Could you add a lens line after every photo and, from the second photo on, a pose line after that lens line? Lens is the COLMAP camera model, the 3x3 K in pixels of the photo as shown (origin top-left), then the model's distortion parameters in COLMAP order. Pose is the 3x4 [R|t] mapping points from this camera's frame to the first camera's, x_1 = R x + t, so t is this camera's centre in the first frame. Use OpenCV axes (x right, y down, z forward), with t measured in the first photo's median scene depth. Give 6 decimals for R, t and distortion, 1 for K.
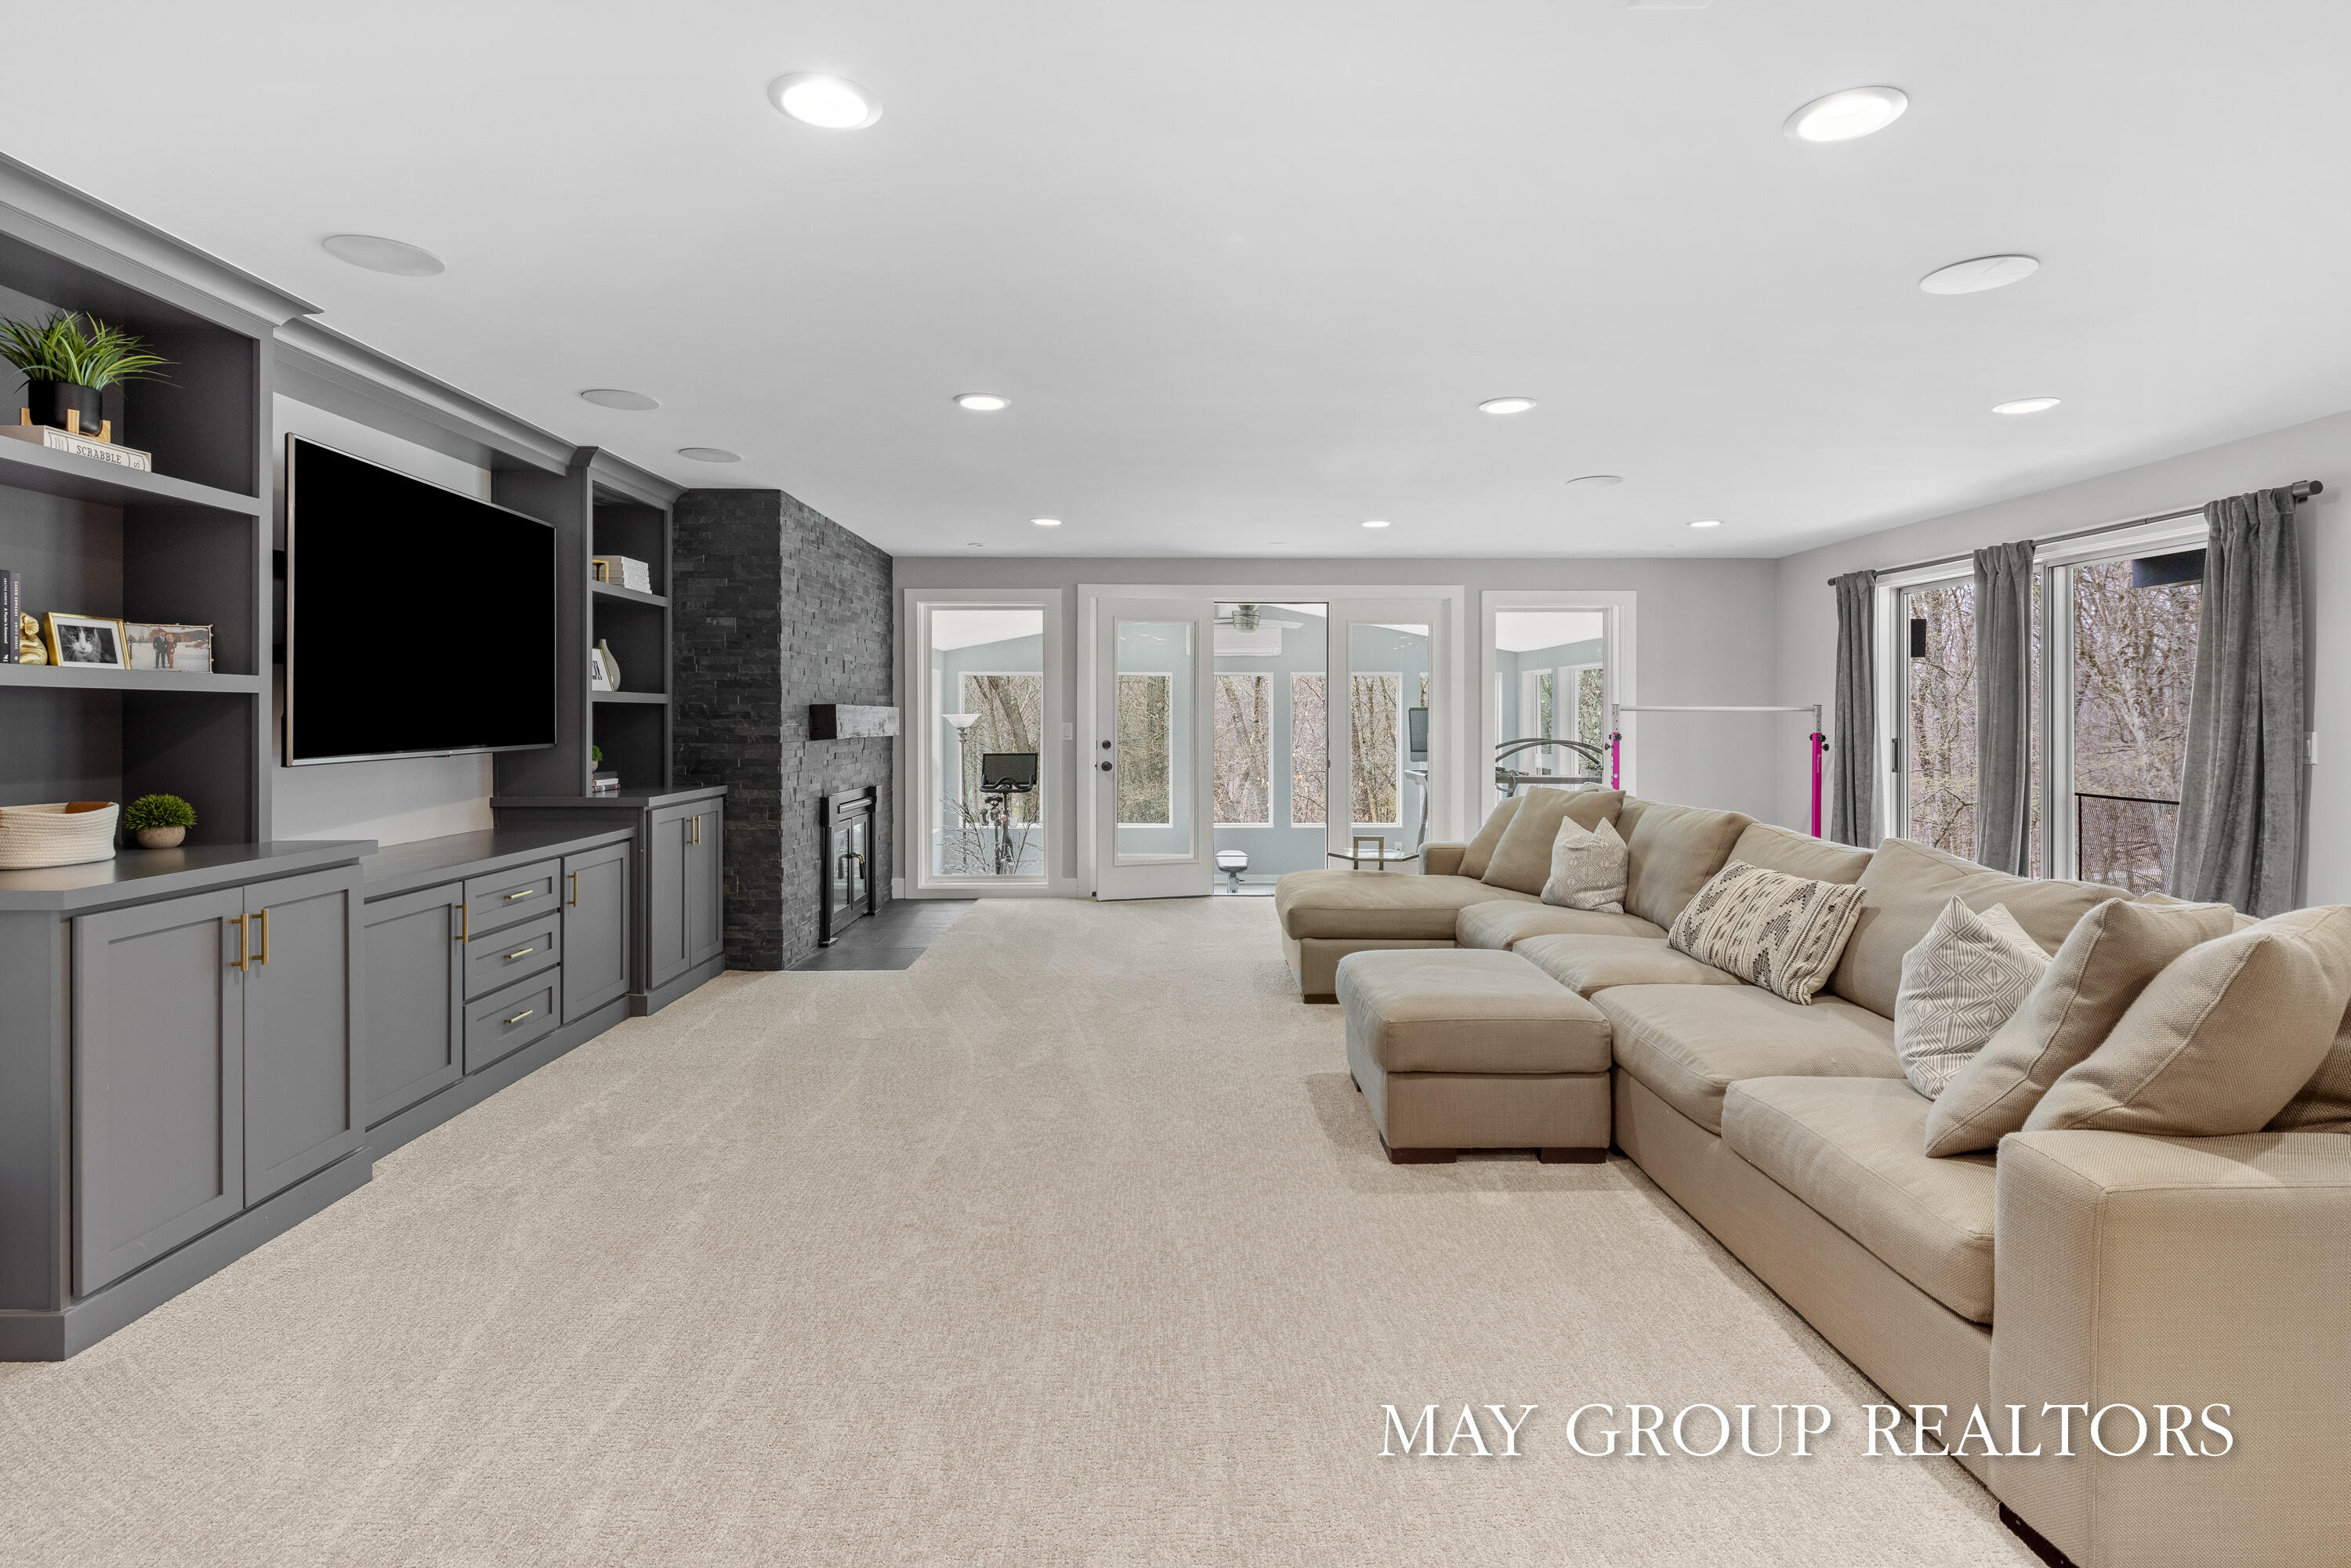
lens RADIAL K [[1151.7, 0, 1177.6], [0, 1151.7, 721.8], [0, 0, 1]] dist [-0.000073, -0.000015]
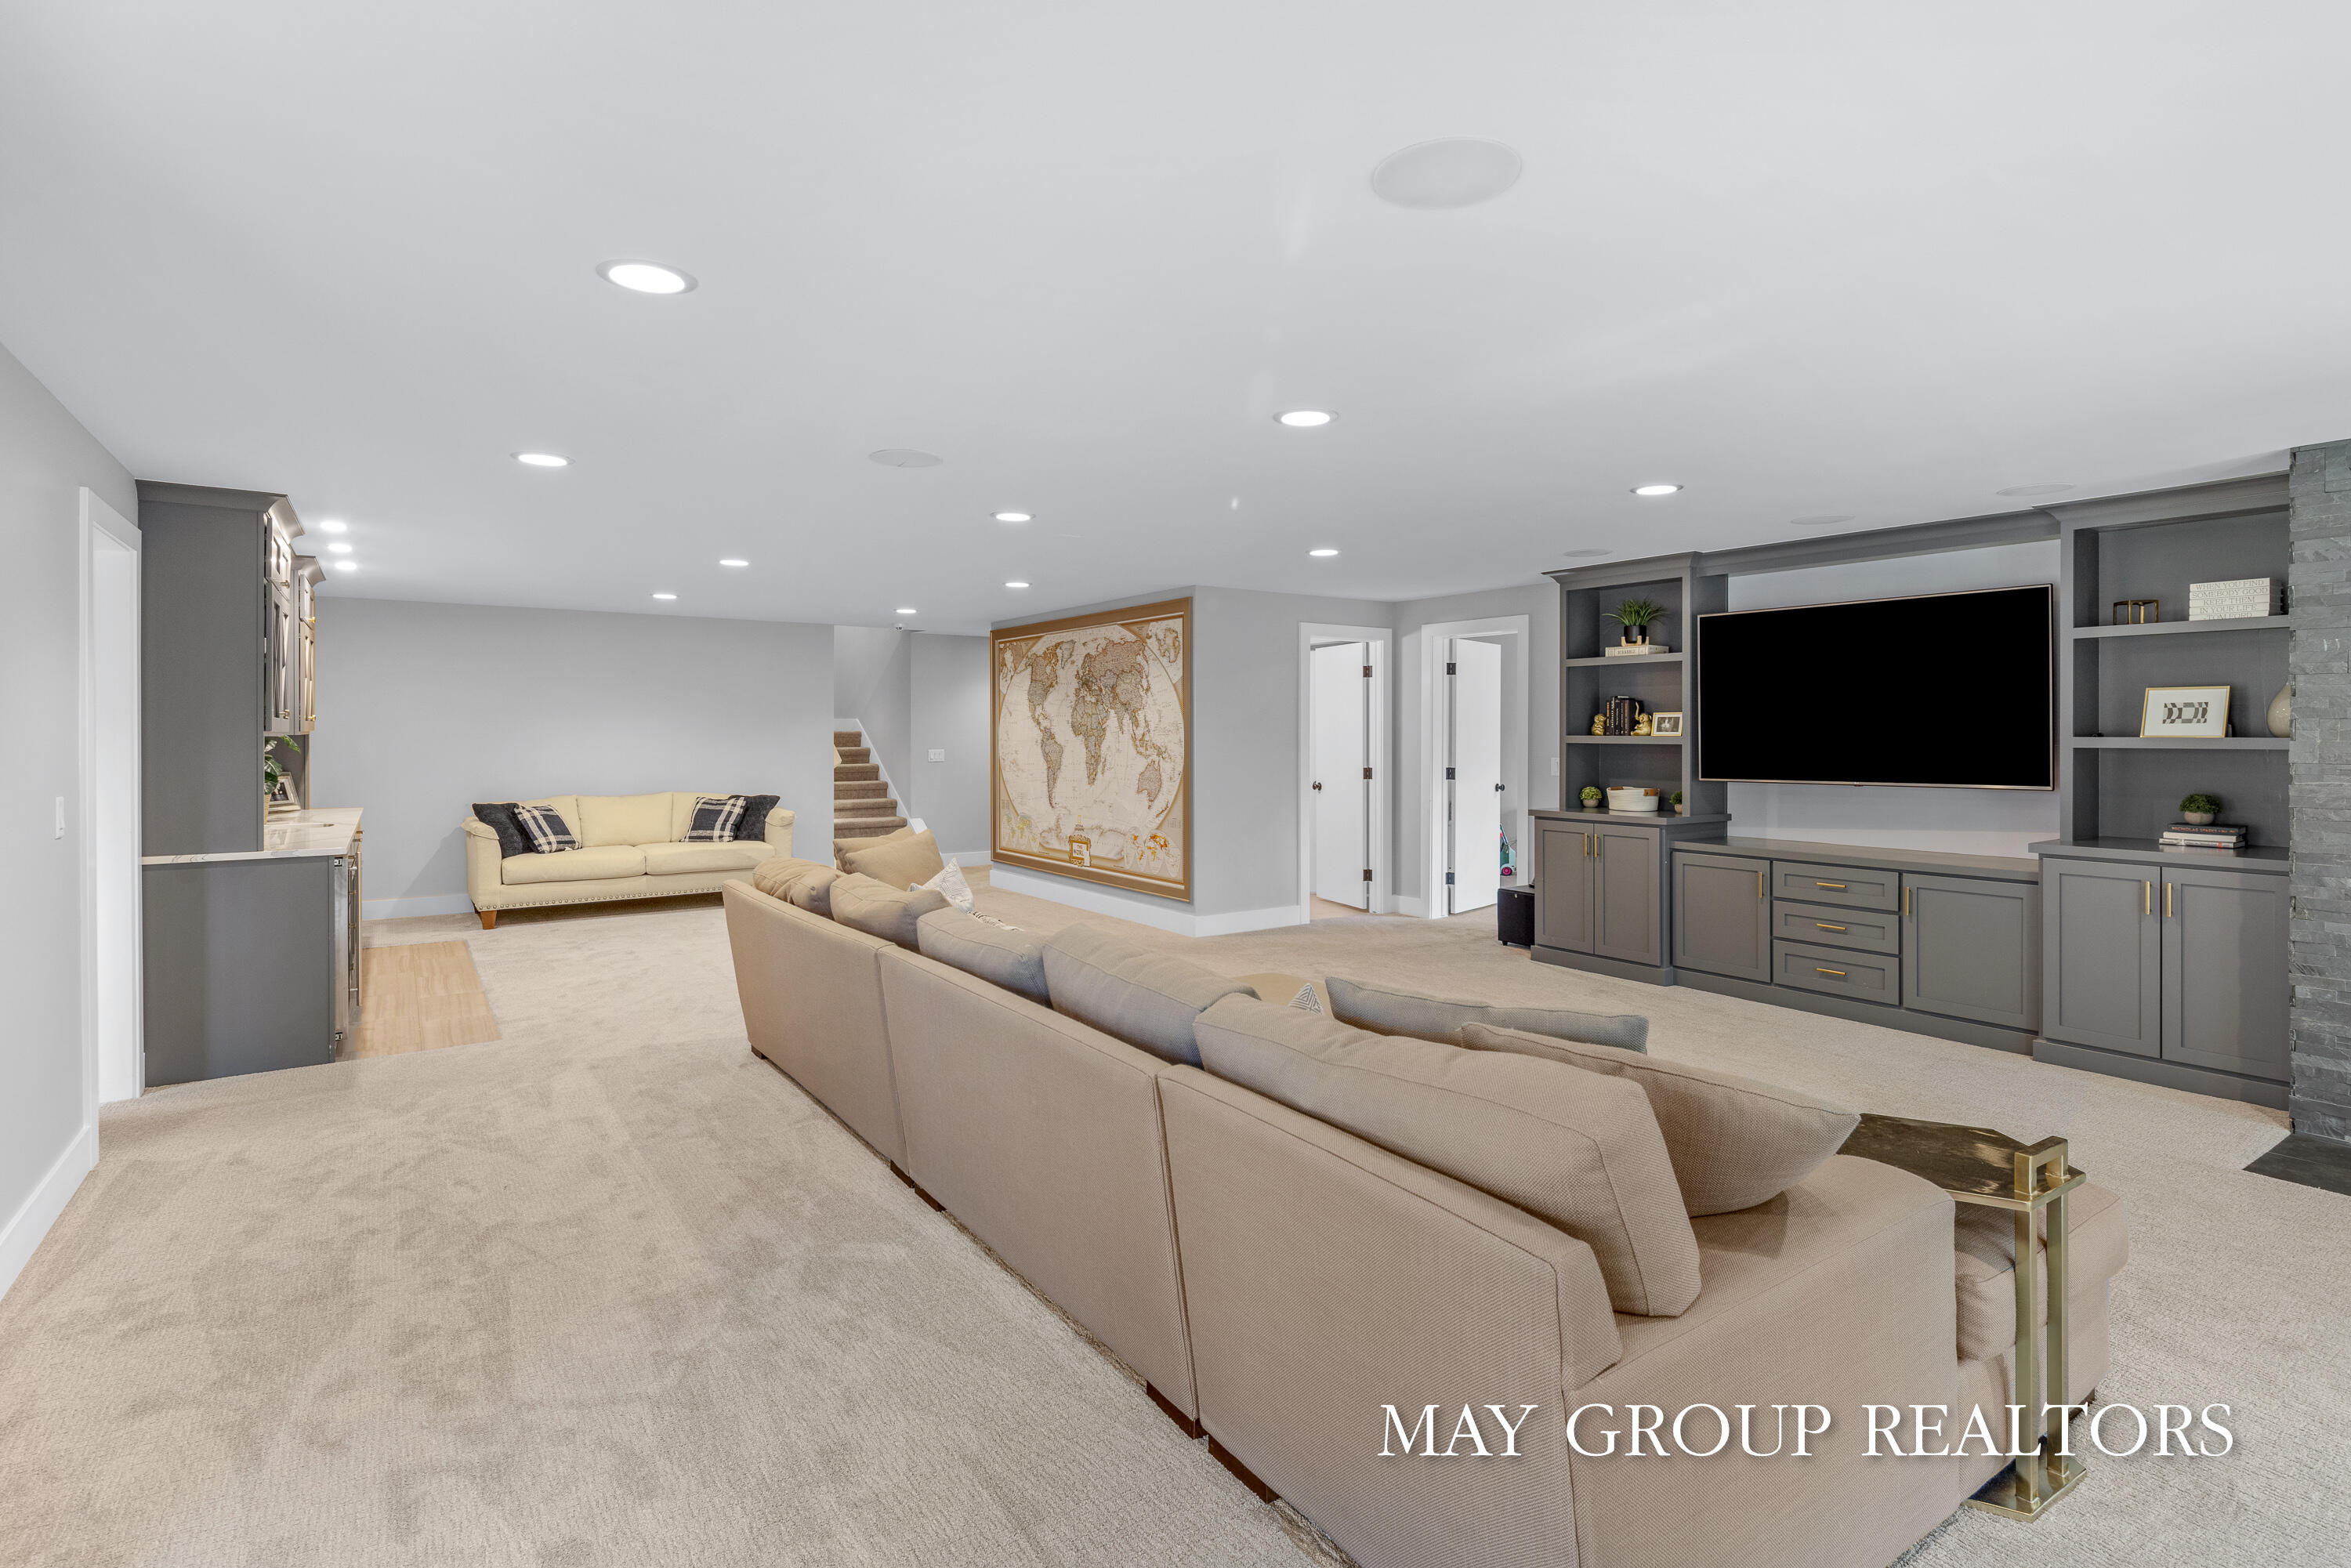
lens RADIAL K [[1150.2, 0, 1170.6], [0, 1150.2, 727.9], [0, 0, 1]] dist [0.001068, 0.000237]
pose [[-0.836075, -0.000248, -0.548615, 0.591434], [-0.001282, 0.999998, 0.001501, -0.029475], [0.548613, 0.001958, -0.836074, 1.161129]]
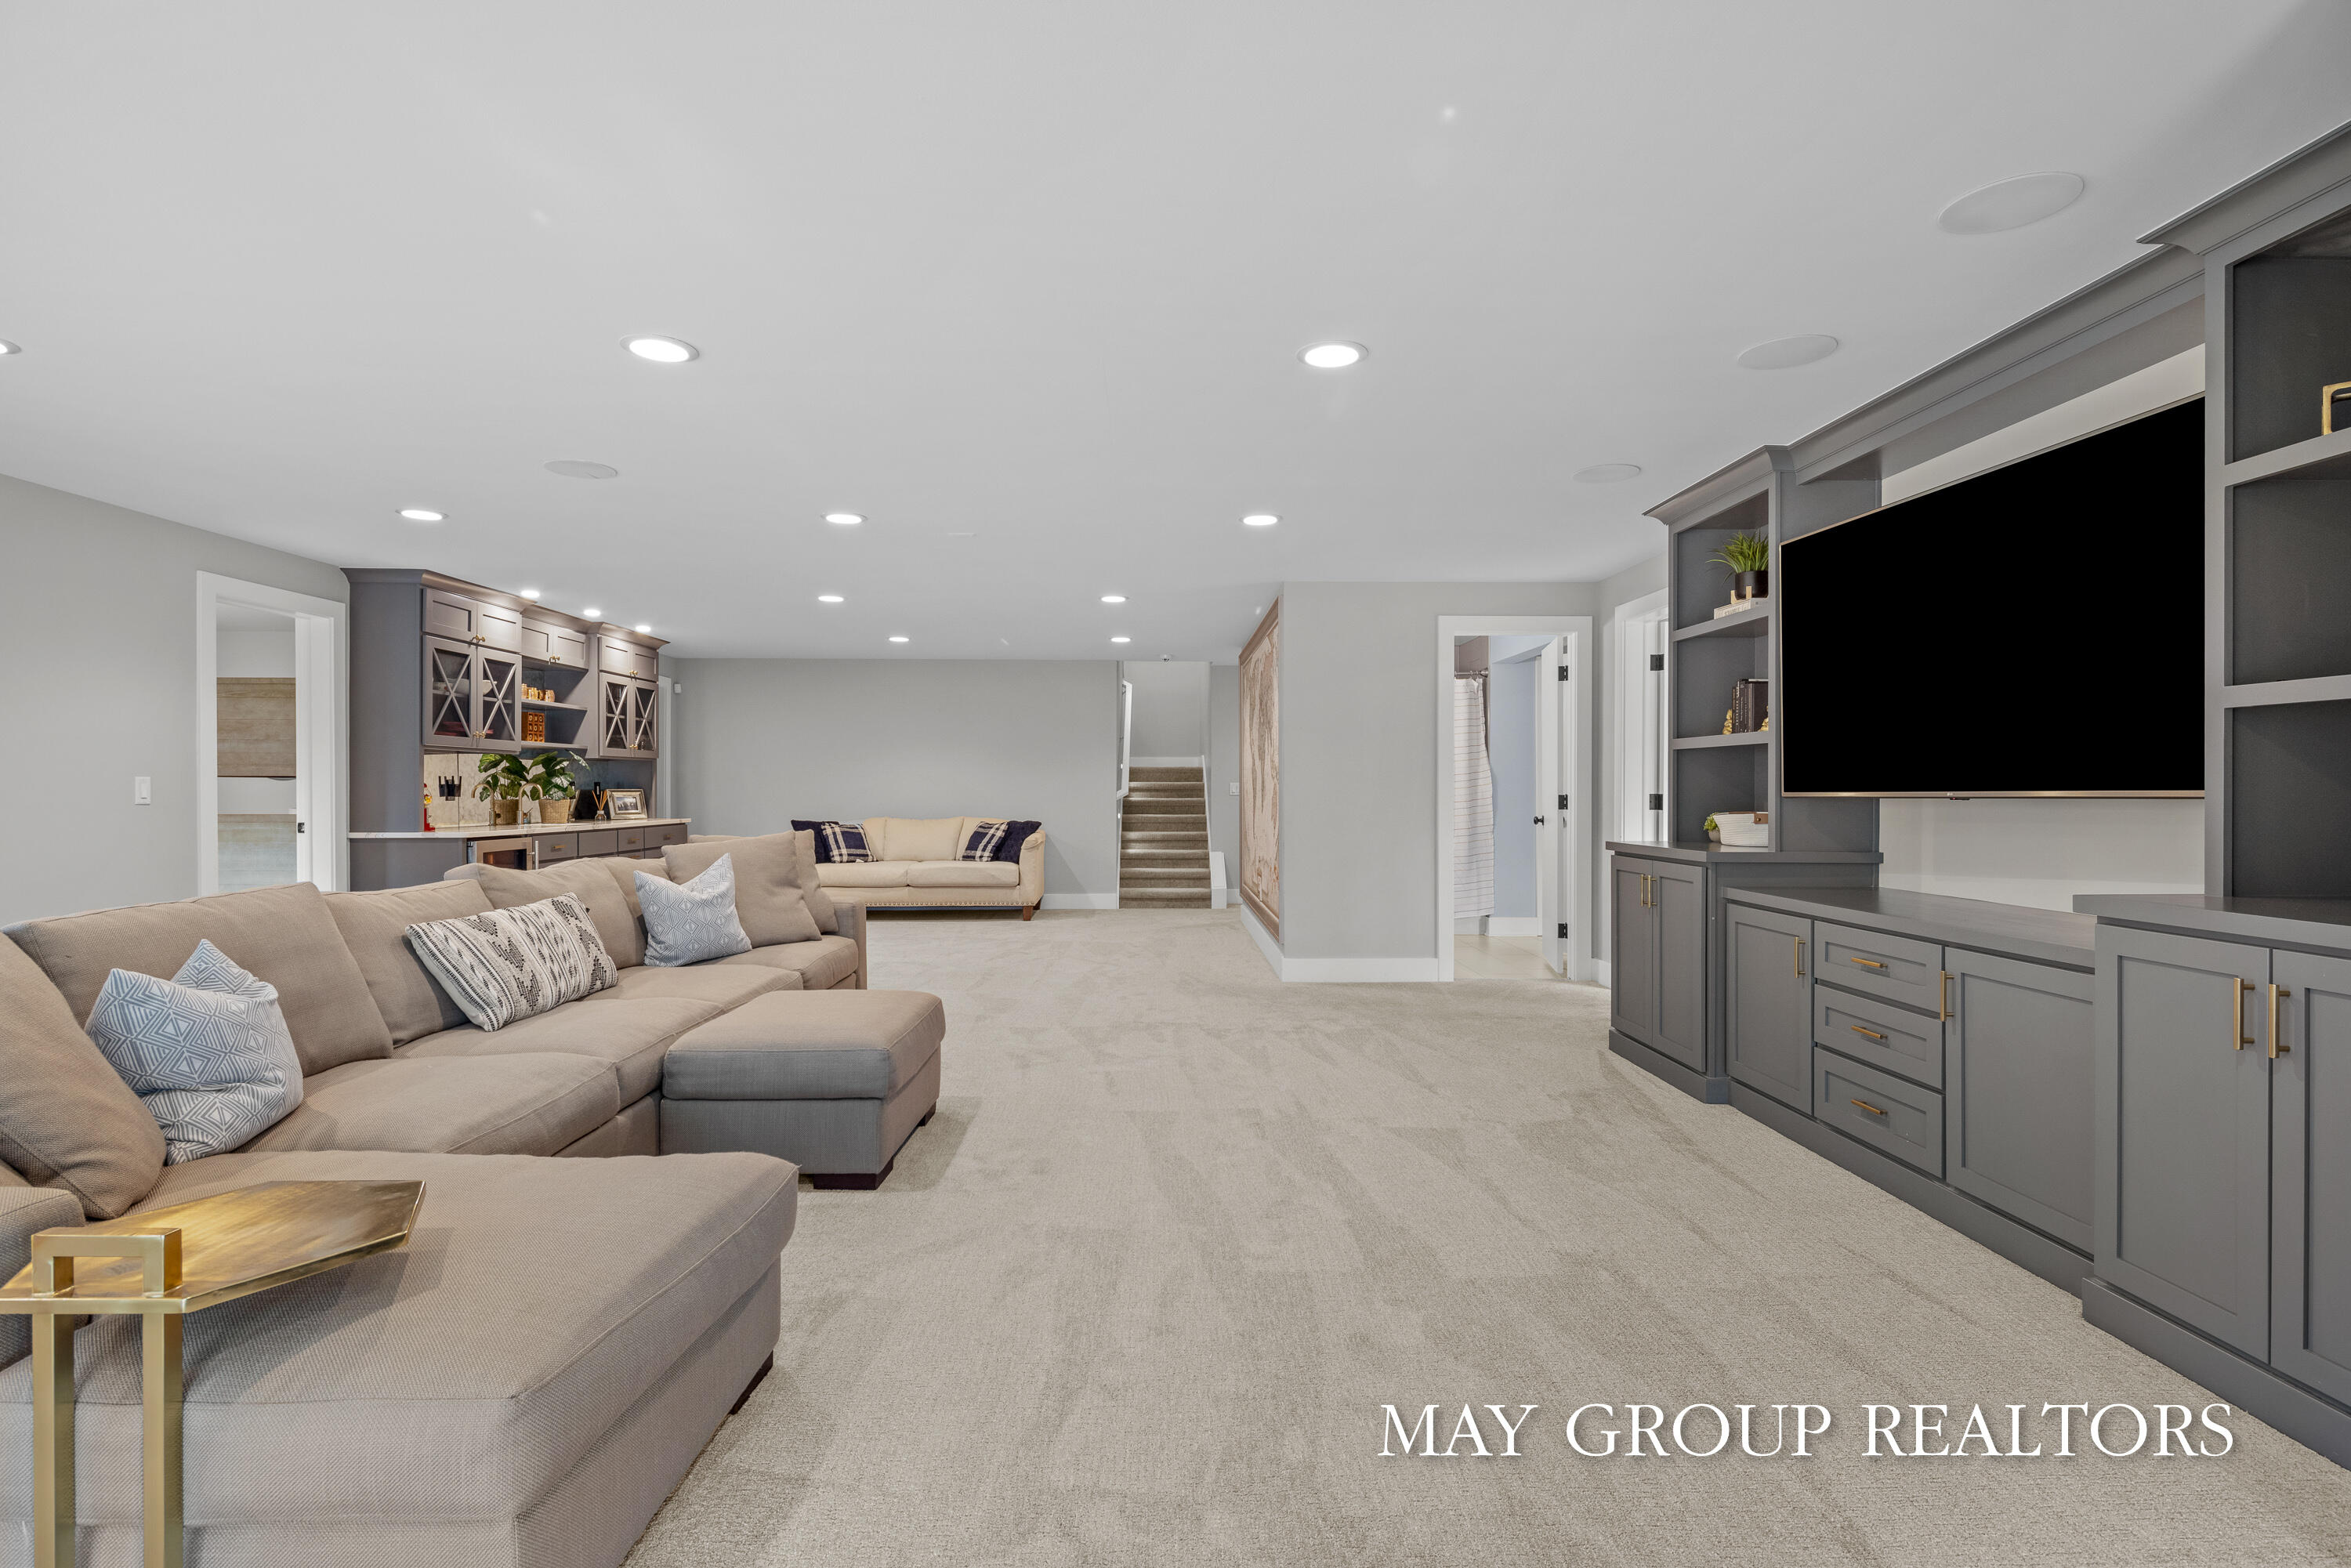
lens RADIAL K [[1149.0, 0, 1175.5], [0, 1149.0, 784.0], [0, 0, 1]] dist [0.000970, -0.000150]
pose [[-0.999998, -0.000238, -0.001919, -0.041582], [-0.000238, 1.000000, -0.000089, 0.012962], [0.001919, -0.000089, -0.999998, 1.232313]]
